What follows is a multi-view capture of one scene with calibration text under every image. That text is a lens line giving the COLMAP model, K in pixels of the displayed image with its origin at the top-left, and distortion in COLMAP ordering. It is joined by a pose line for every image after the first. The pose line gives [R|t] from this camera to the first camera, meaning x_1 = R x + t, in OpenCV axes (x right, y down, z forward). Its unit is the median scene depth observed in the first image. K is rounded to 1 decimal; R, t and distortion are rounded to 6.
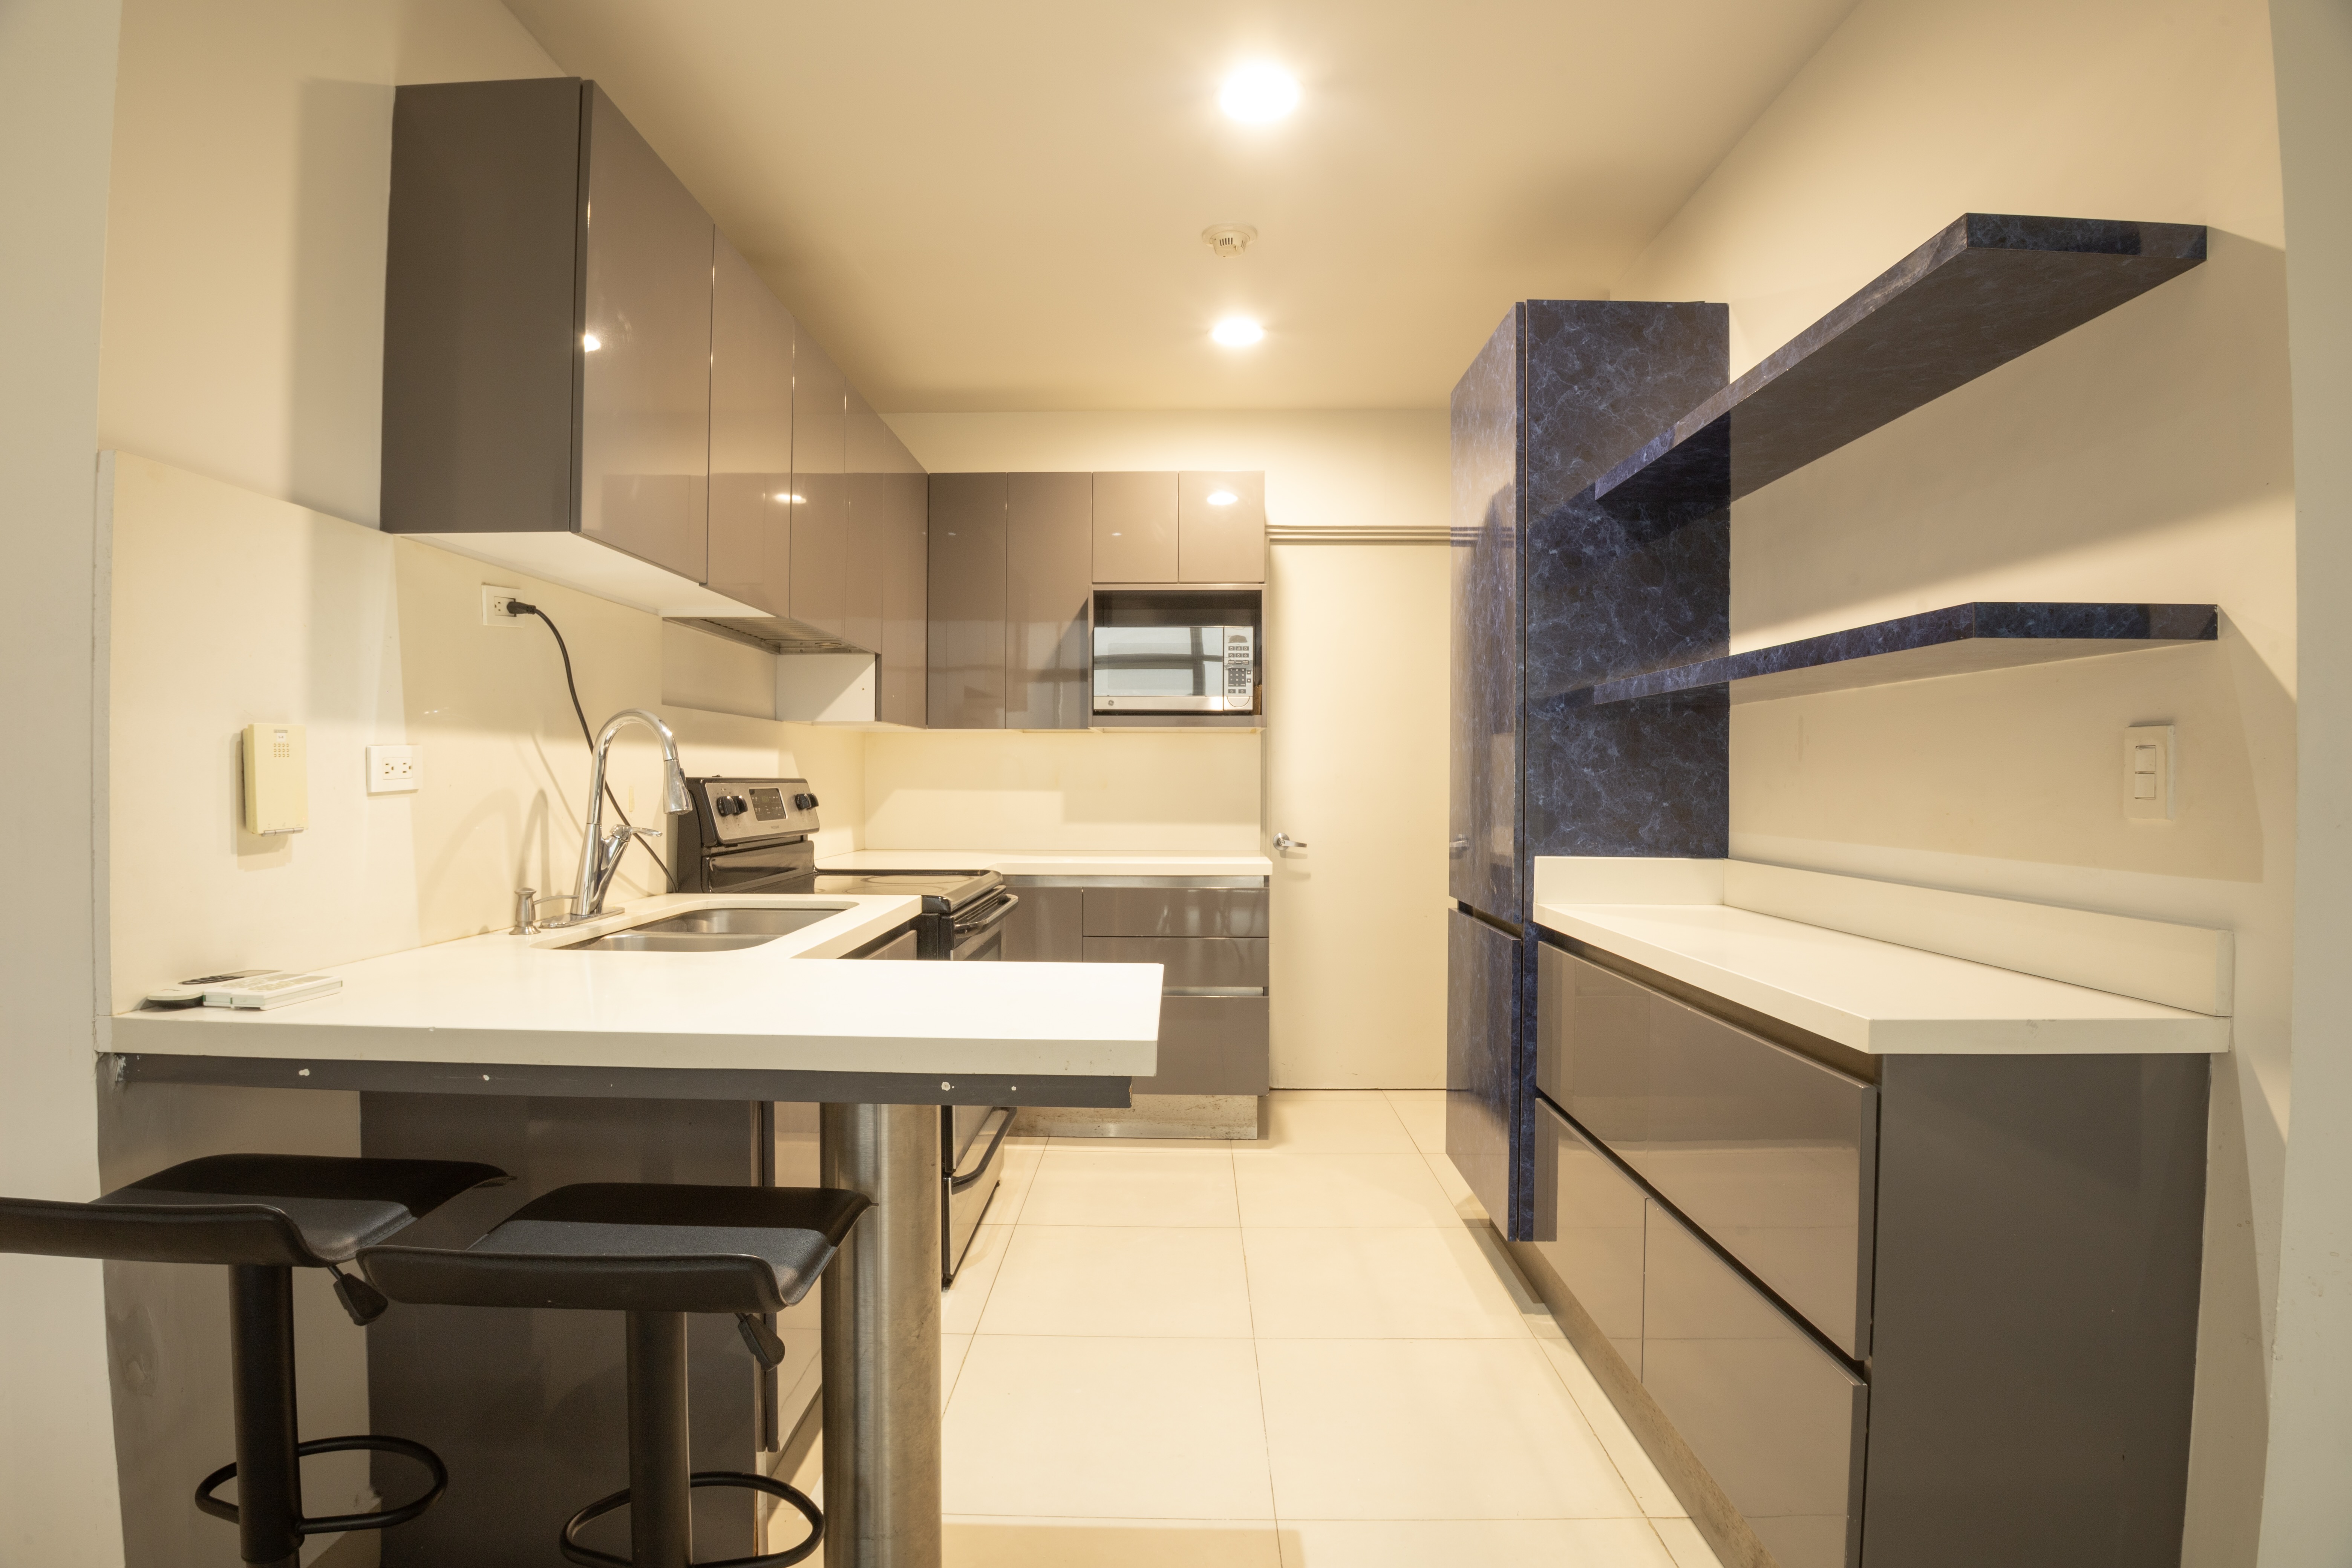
lens RADIAL K [[1133.2, 0, 1161.5], [0, 1133.2, 783.7], [0, 0, 1]] dist [-0.045089, 0.000393]
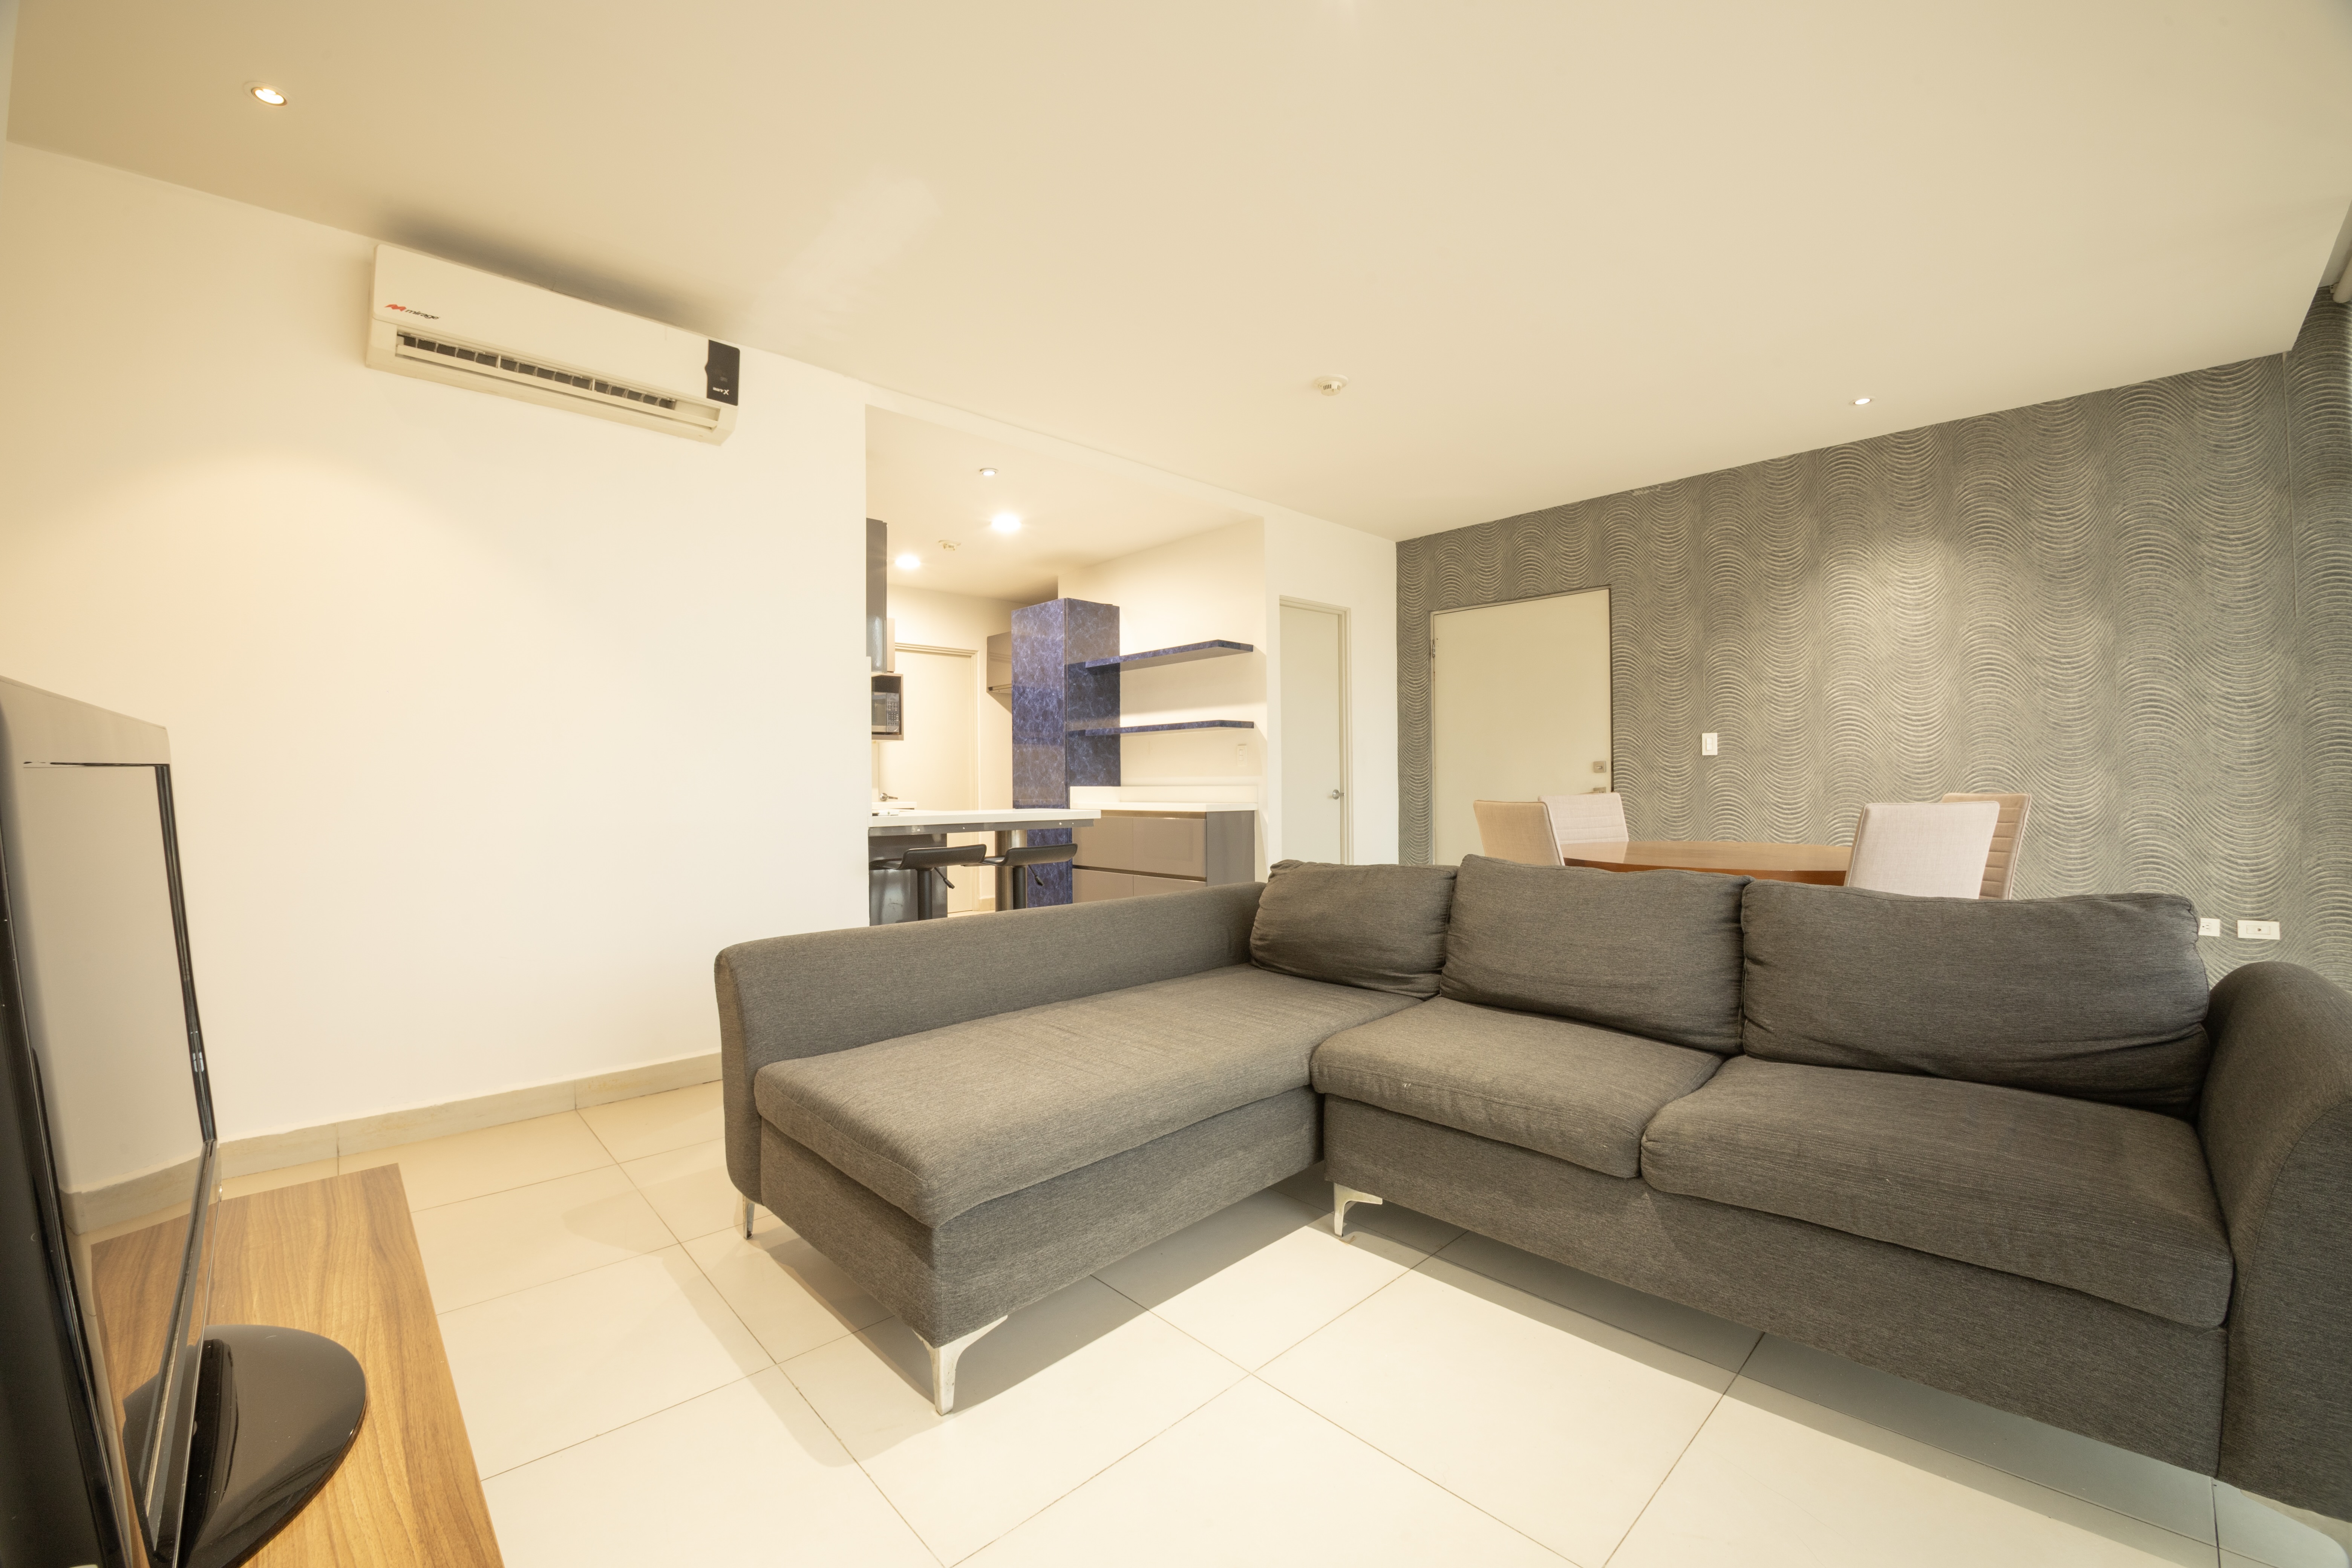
lens RADIAL K [[925.5, 0, 1167.5], [0, 925.5, 780.7], [0, 0, 1]] dist [-0.031093, -0.003716]
pose [[0.717181, -0.006496, 0.696856, -1.178758], [0.013744, 0.999894, -0.004824, 0.064094], [-0.696751, 0.013037, 0.717195, -0.919704]]
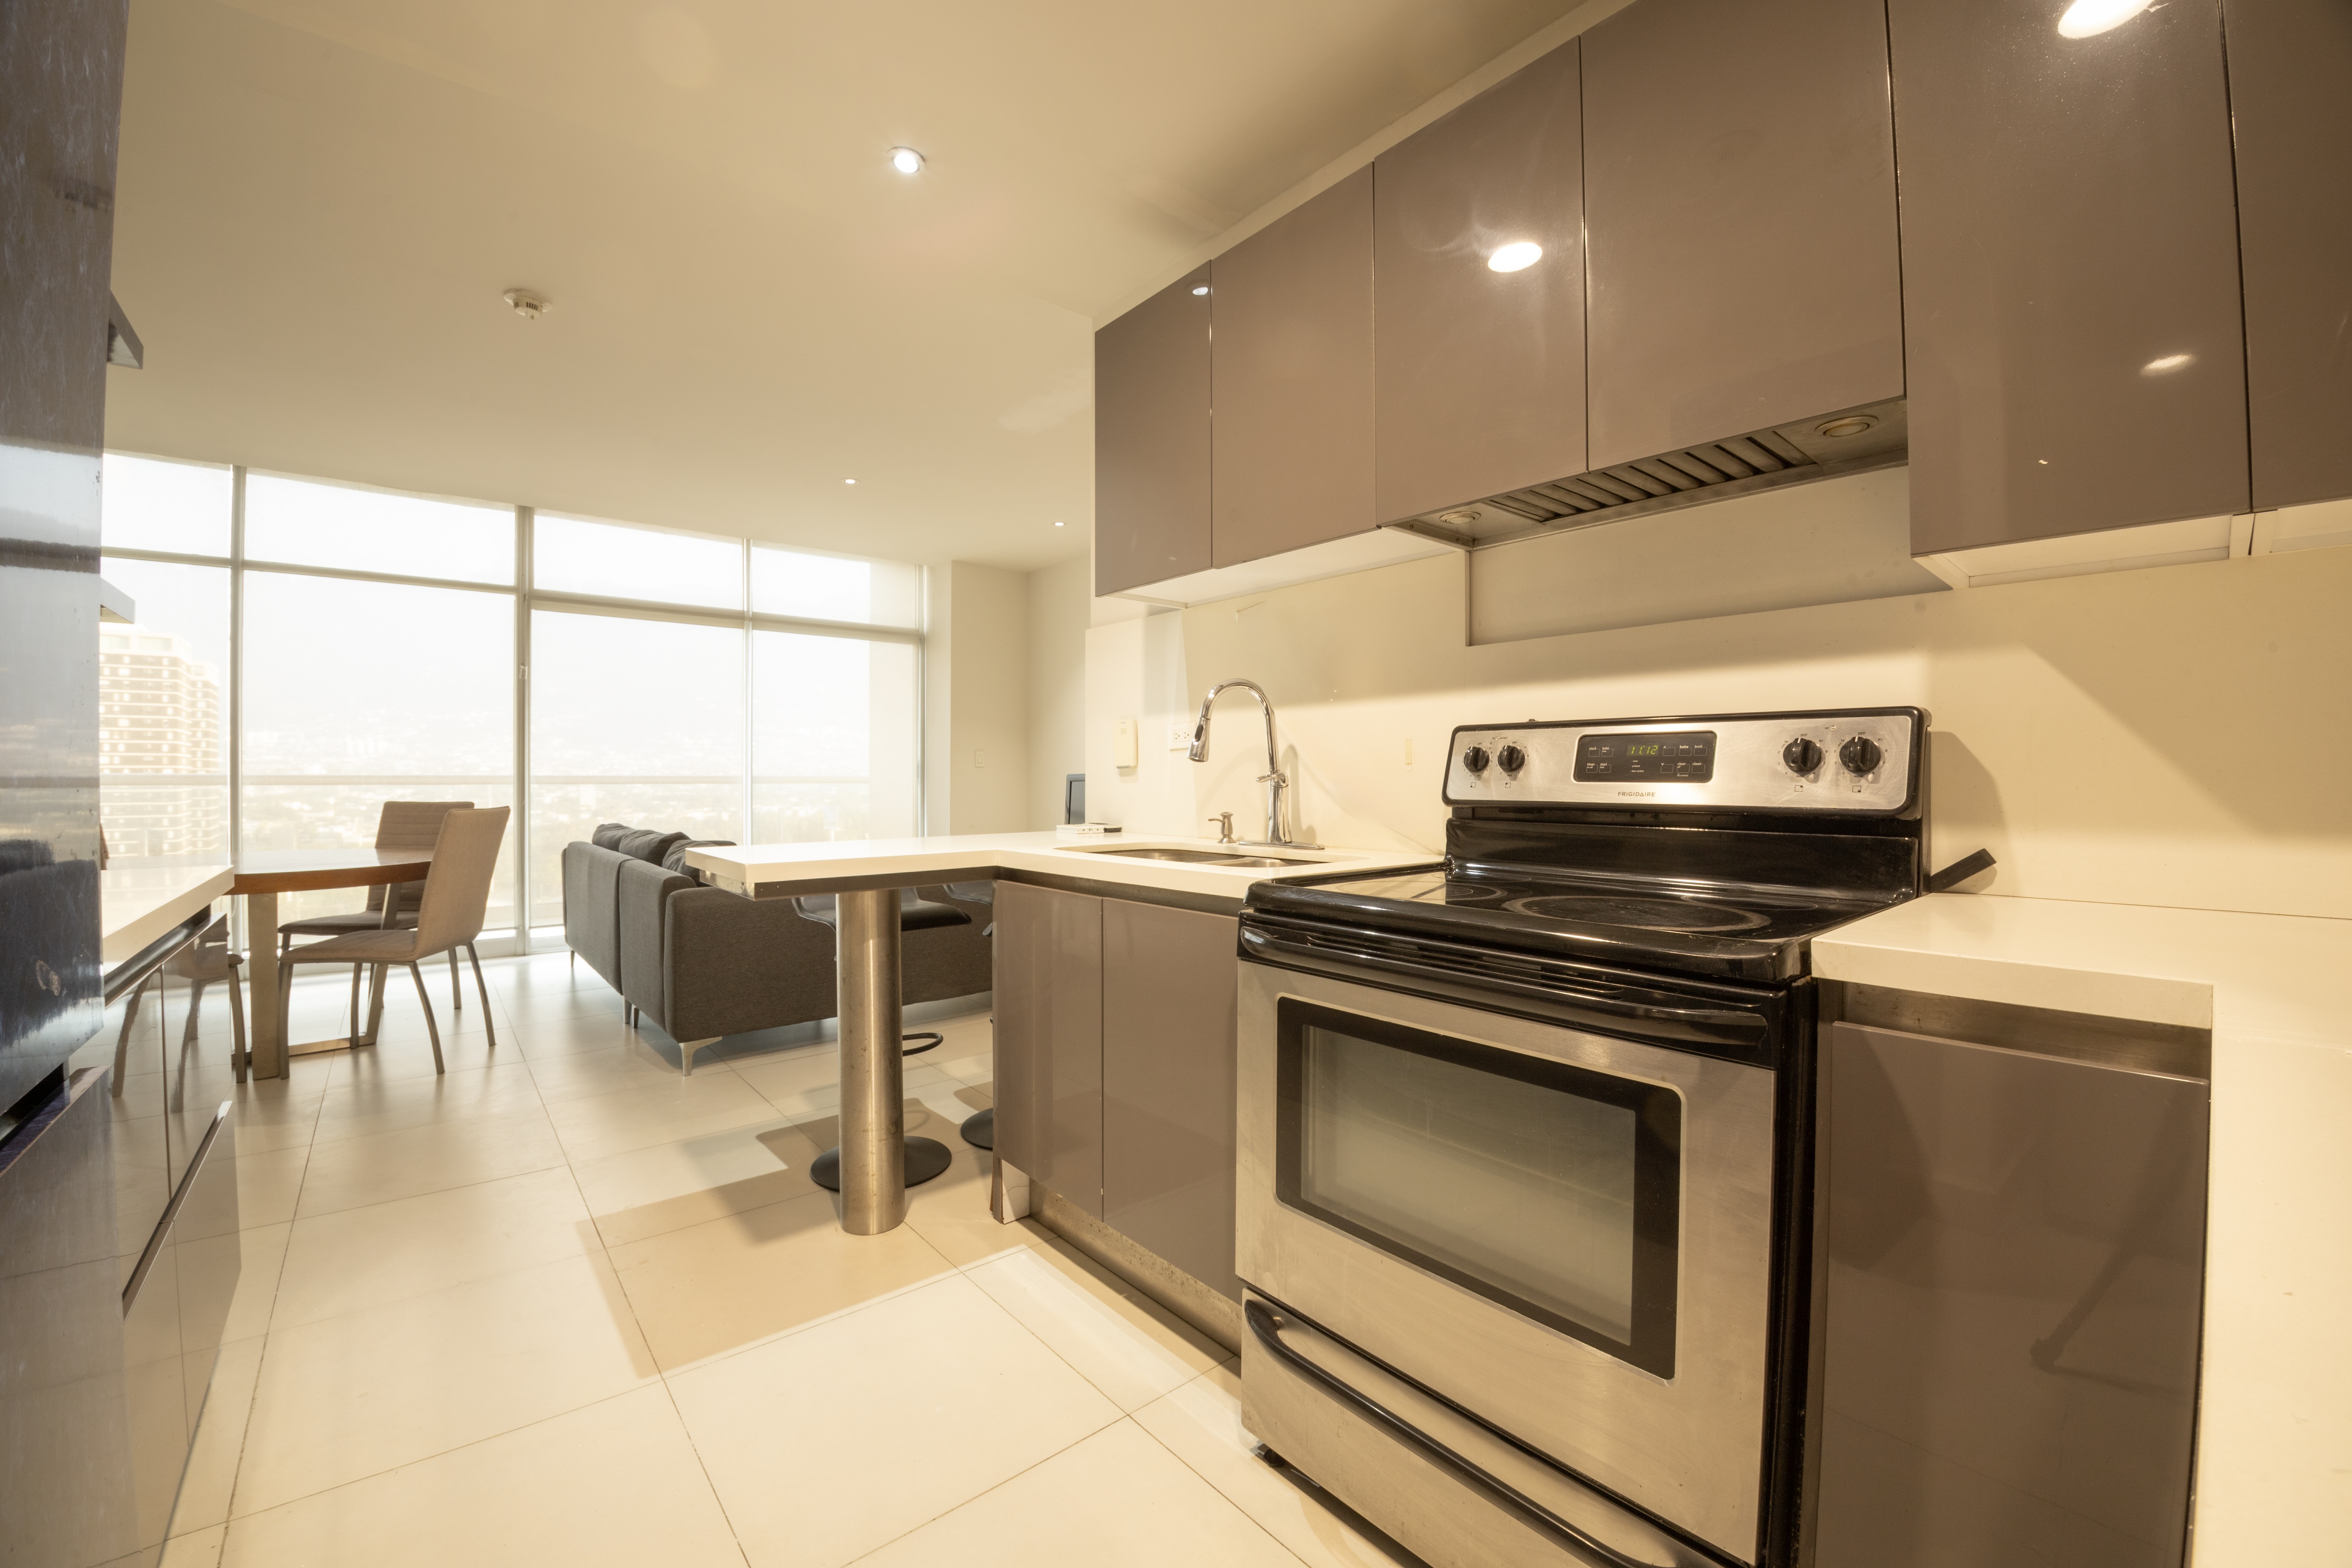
lens RADIAL K [[925.5, 0, 1167.5], [0, 925.5, 780.7], [0, 0, 1]] dist [-0.031093, -0.003716]
pose [[-0.751346, -0.000474, -0.659908, 0.234623], [-0.005309, 0.999972, 0.005325, 0.035982], [0.659887, 0.007504, -0.751328, 1.470832]]
